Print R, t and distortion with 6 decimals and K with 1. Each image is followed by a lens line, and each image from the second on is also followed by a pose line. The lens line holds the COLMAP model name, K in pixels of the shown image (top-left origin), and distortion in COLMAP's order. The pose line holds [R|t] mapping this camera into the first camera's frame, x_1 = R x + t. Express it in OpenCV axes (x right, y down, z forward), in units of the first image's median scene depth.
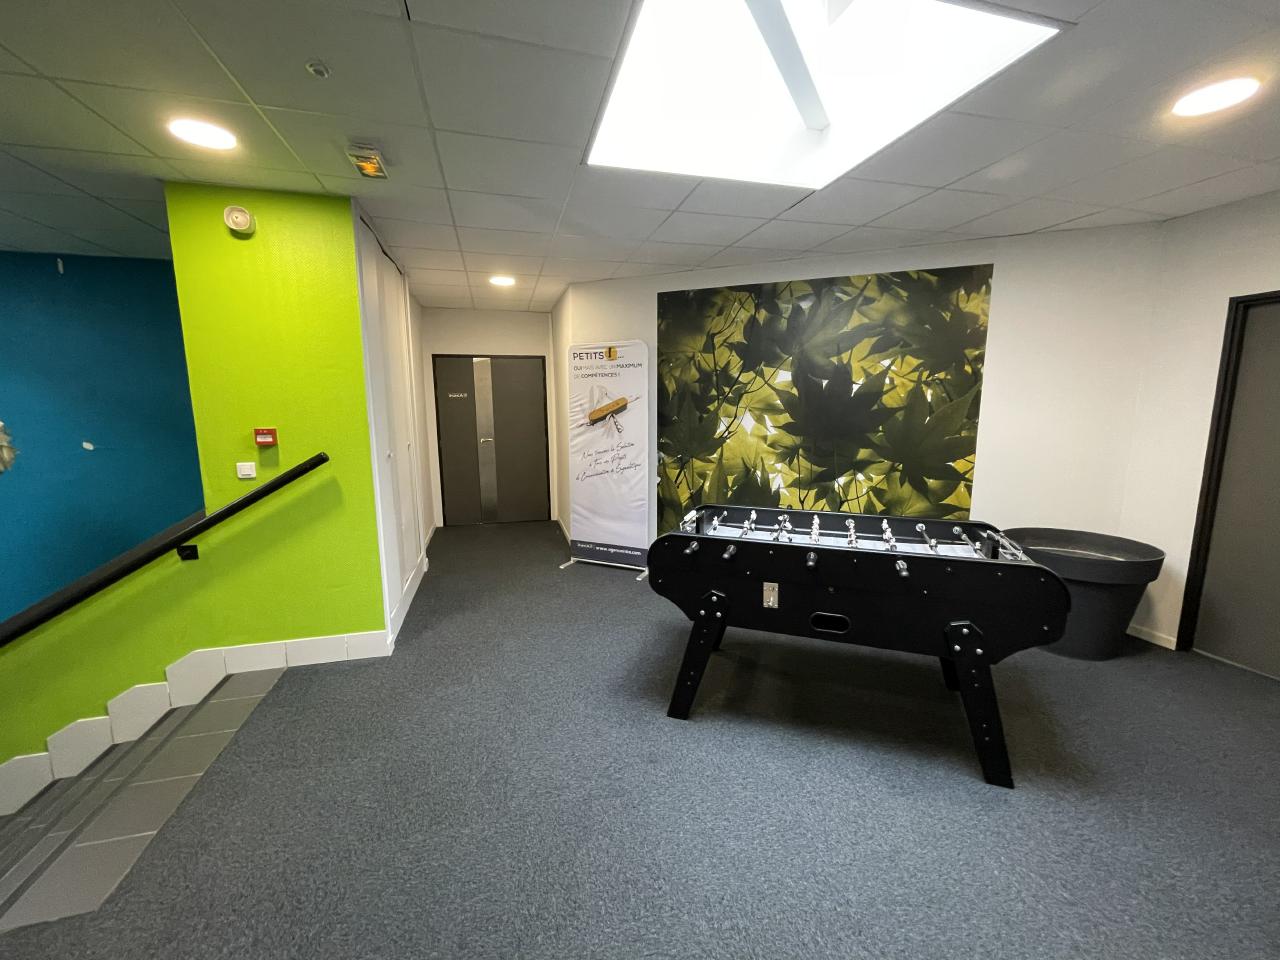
lens RADIAL K [[523.6, 0, 637.5], [0, 523.6, 479.2], [0, 0, 1]] dist [0.000417, -0.000123]
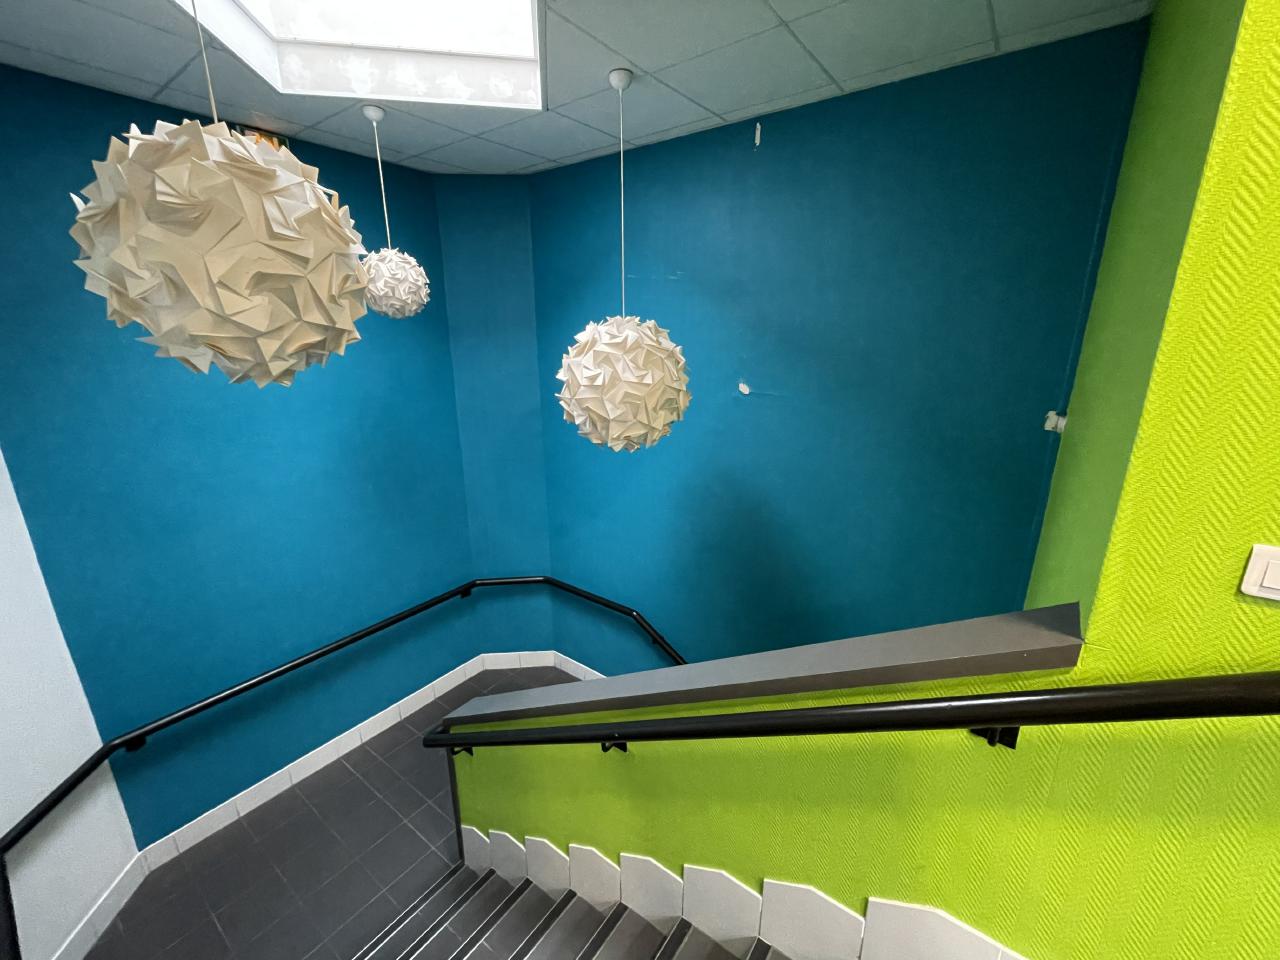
lens RADIAL K [[523.6, 0, 639.2], [0, 523.6, 480.0], [0, 0, 1]] dist [0.000417, -0.000123]
pose [[0.632225, 0.215211, -0.744295, -0.570303], [-0.113367, 0.976004, 0.185912, -0.060761], [0.766446, -0.033160, 0.641453, 0.400547]]
